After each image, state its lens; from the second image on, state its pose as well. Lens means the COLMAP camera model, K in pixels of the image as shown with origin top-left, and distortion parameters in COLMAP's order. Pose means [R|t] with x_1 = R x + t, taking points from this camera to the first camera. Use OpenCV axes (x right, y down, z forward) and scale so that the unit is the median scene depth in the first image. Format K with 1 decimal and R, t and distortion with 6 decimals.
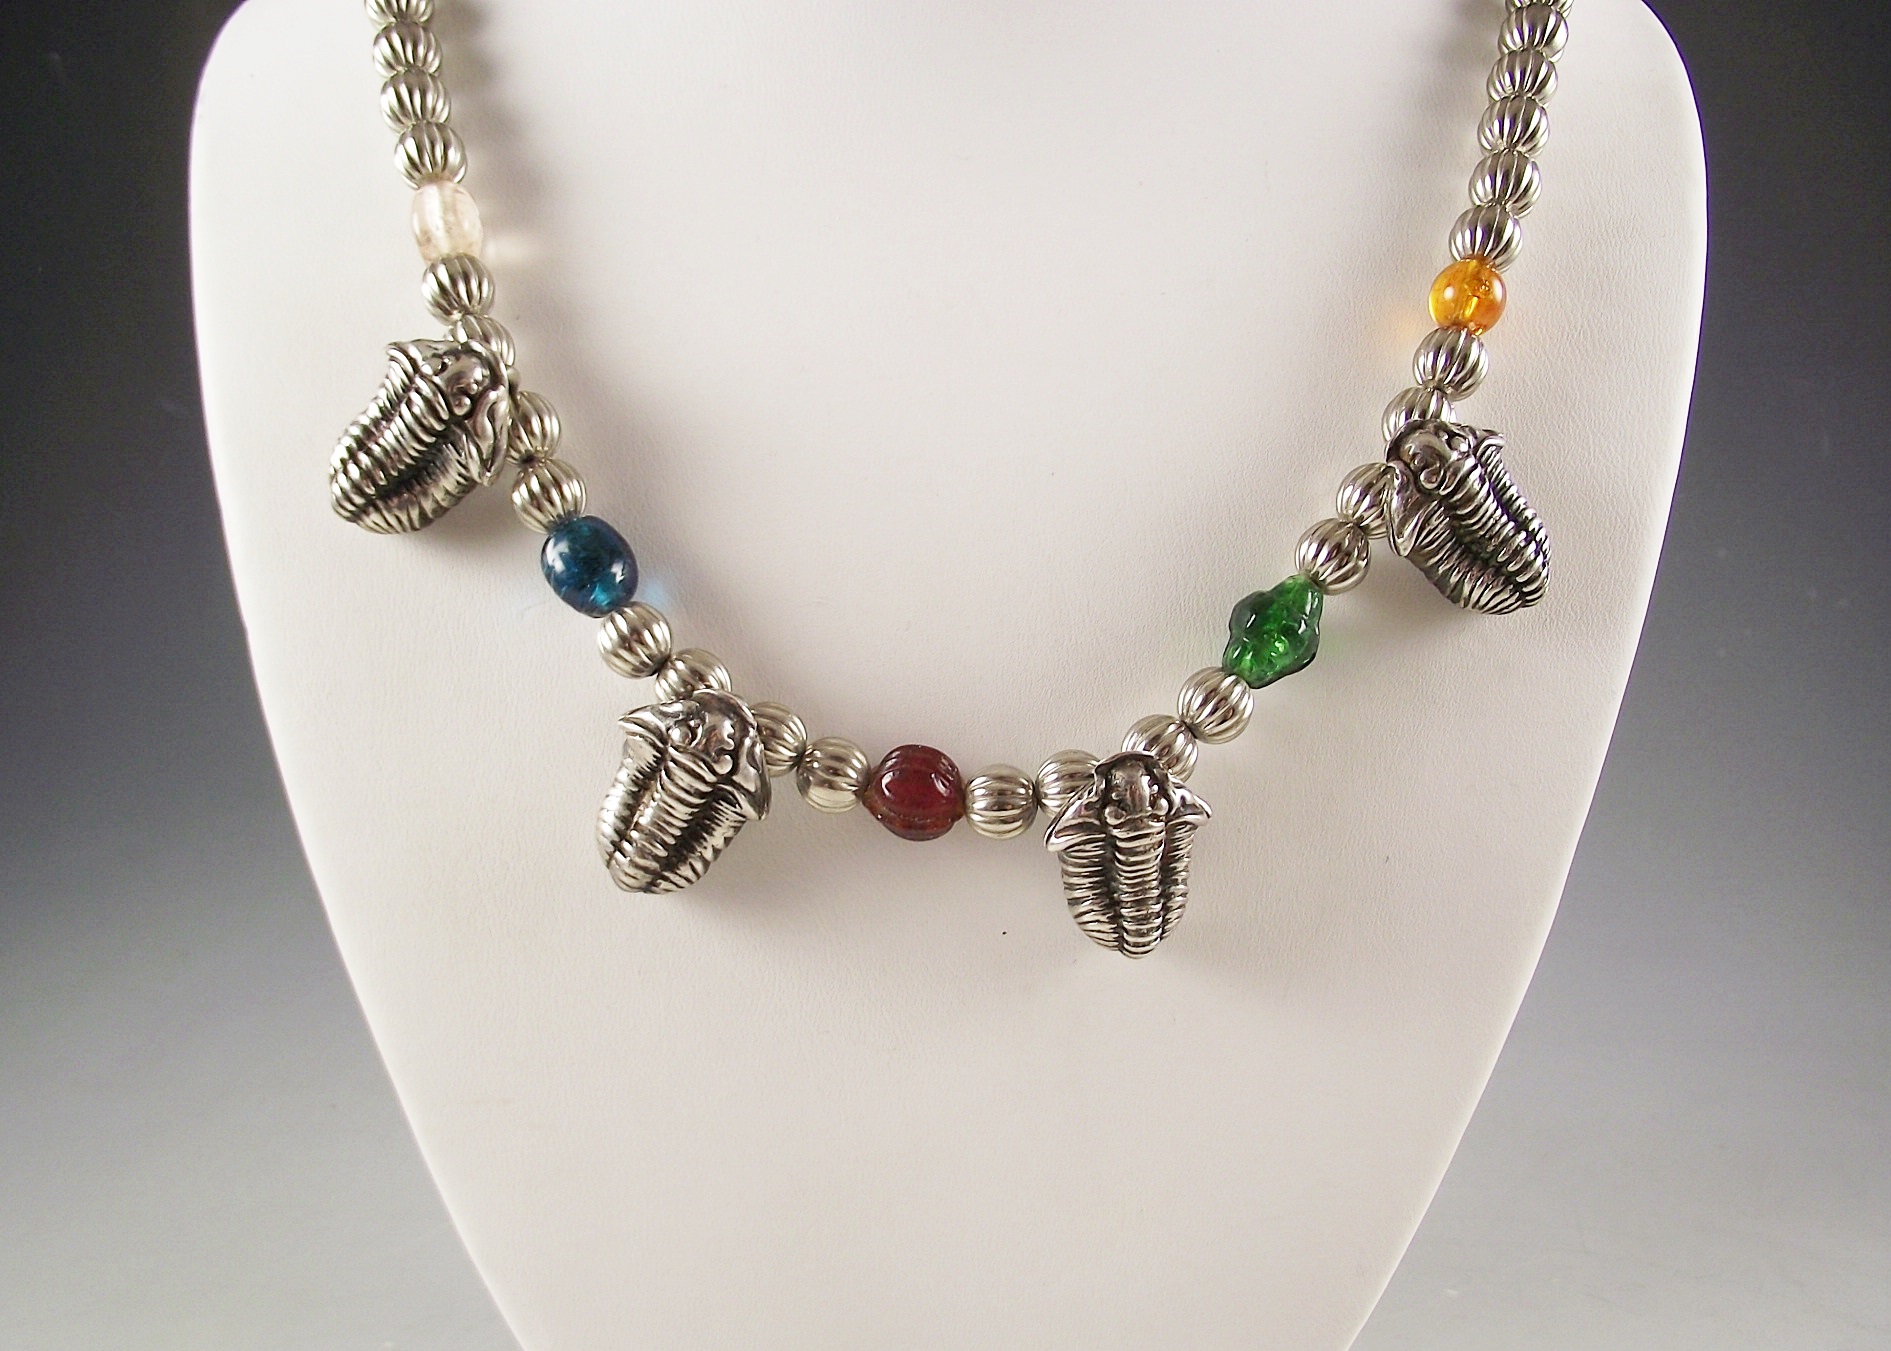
lens RADIAL K [[1671.6, 0, 942.2], [0, 1671.6, 777.0], [0, 0, 1]] dist [-0.008311, -0.003315]
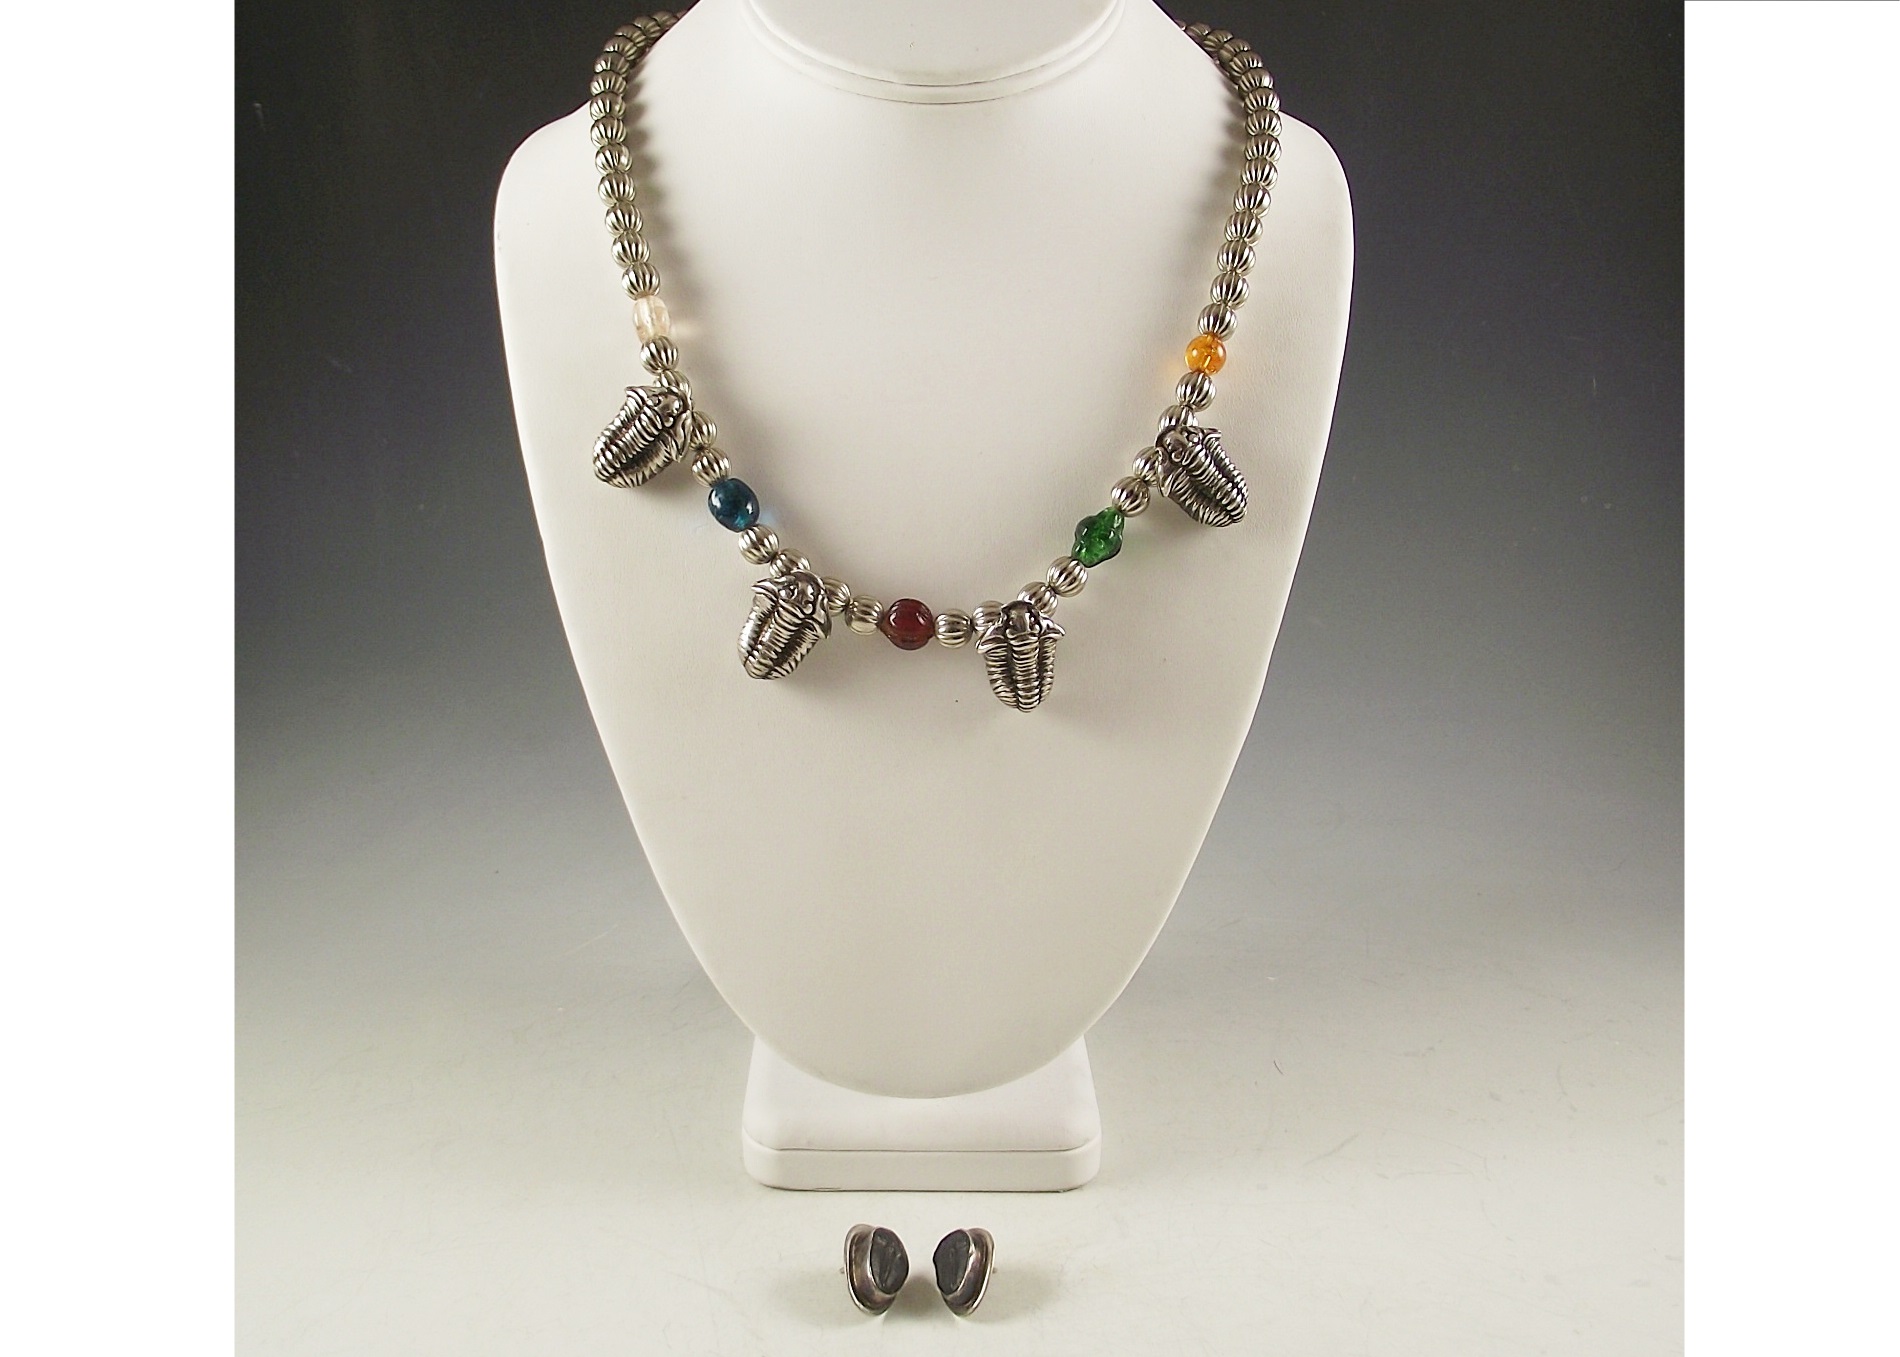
lens RADIAL K [[1646.8, 0, 919.1], [0, 1646.8, 679.6], [0, 0, 1]] dist [0.004657, -0.000123]
pose [[0.999951, -0.006365, -0.007632, 0.010259], [0.006414, 0.999959, 0.006465, 0.060360], [0.007591, -0.006513, 0.999950, -0.860578]]
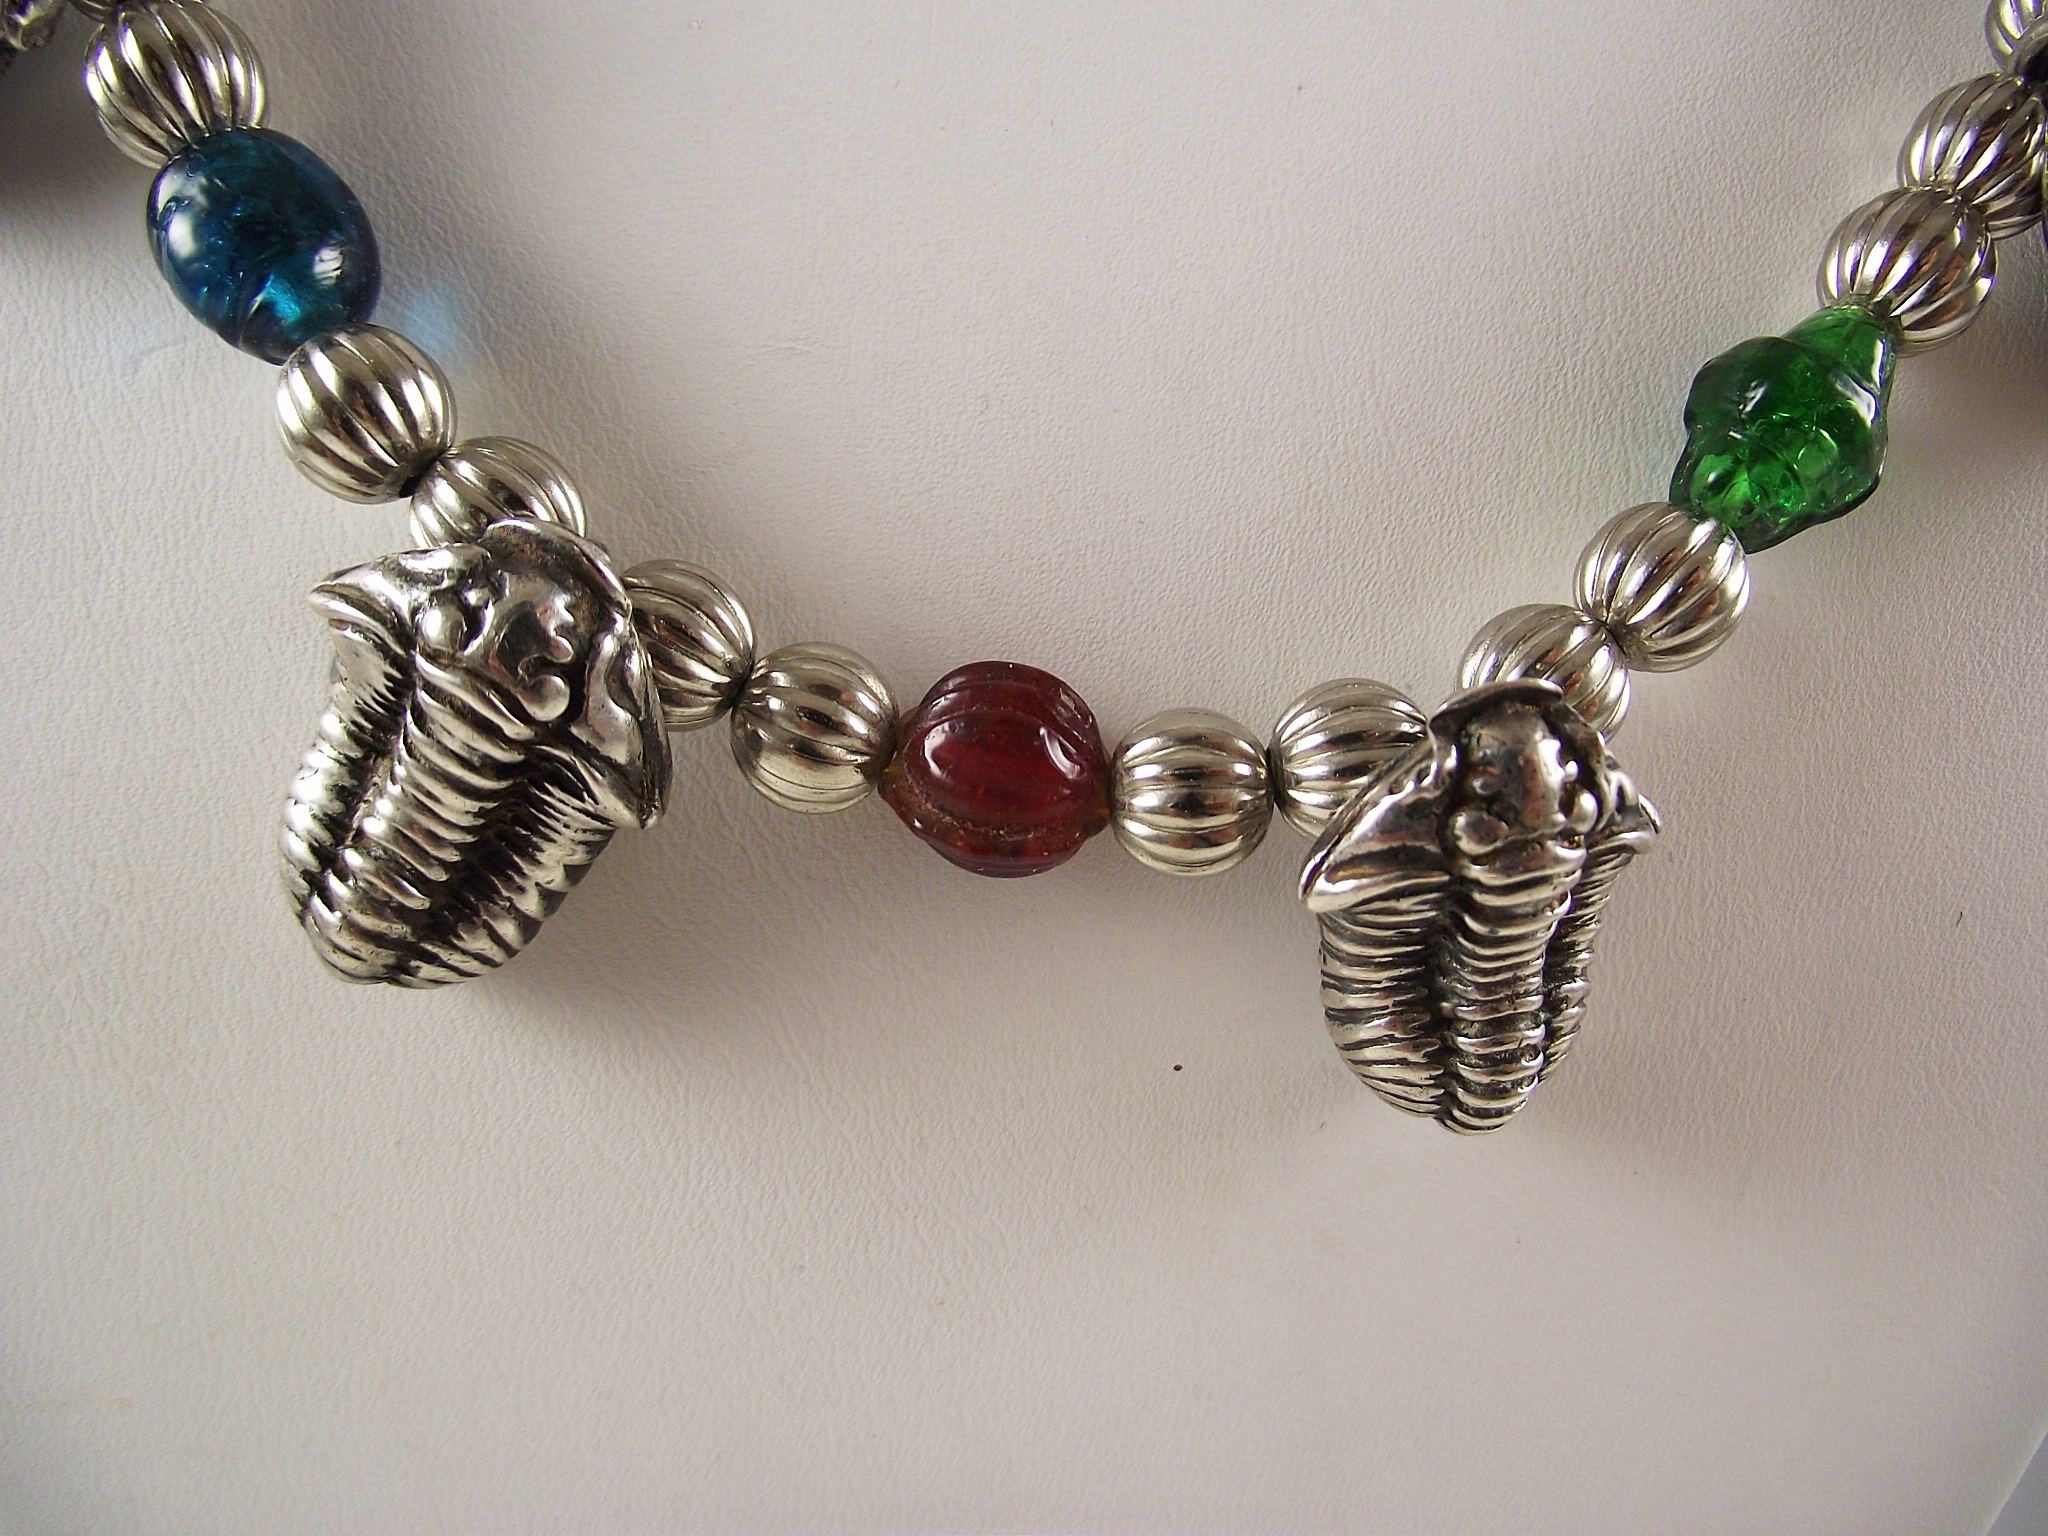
lens RADIAL K [[1655.3, 0, 1024.0], [0, 1655.3, 768.0], [0, 0, 1]] dist [0.001348, 0.000537]
pose [[0.998920, 0.013521, 0.044459, -0.028950], [-0.014000, 0.999847, 0.010469, 0.003966], [-0.044311, -0.011080, 0.998956, 0.560425]]
